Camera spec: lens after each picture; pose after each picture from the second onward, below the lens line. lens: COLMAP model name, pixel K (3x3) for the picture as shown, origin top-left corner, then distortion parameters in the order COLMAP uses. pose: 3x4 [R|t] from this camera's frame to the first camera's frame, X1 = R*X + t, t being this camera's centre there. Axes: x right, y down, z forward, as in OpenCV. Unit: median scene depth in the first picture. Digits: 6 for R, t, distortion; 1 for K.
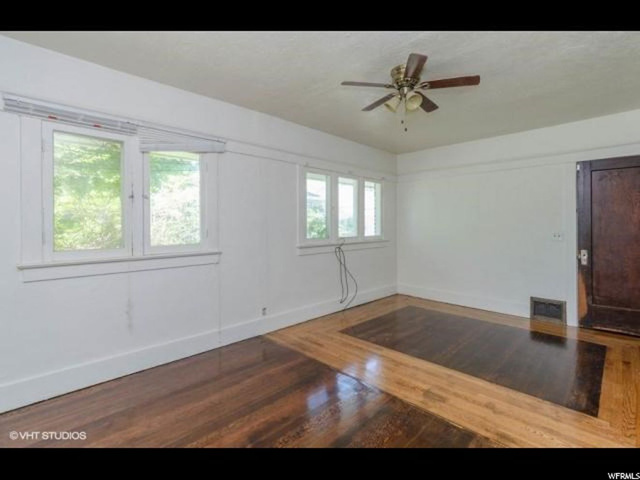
lens RADIAL K [[300.0, 0, 324.2], [0, 300.0, 238.0], [0, 0, 1]] dist [0.003523, 0.000673]
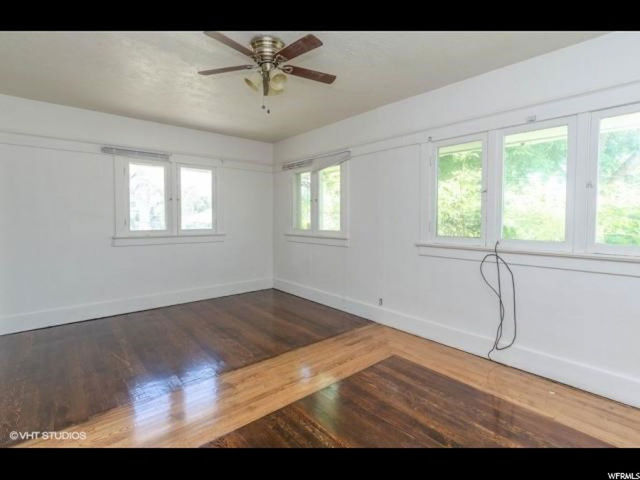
lens RADIAL K [[303.1, 0, 325.0], [0, 303.1, 236.7], [0, 0, 1]] dist [0.000056, -0.000421]
pose [[-0.062327, 0.062418, -0.996102, 1.030096], [-0.044321, 0.996885, 0.065240, -0.044947], [0.997071, 0.048215, -0.059367, 1.073617]]
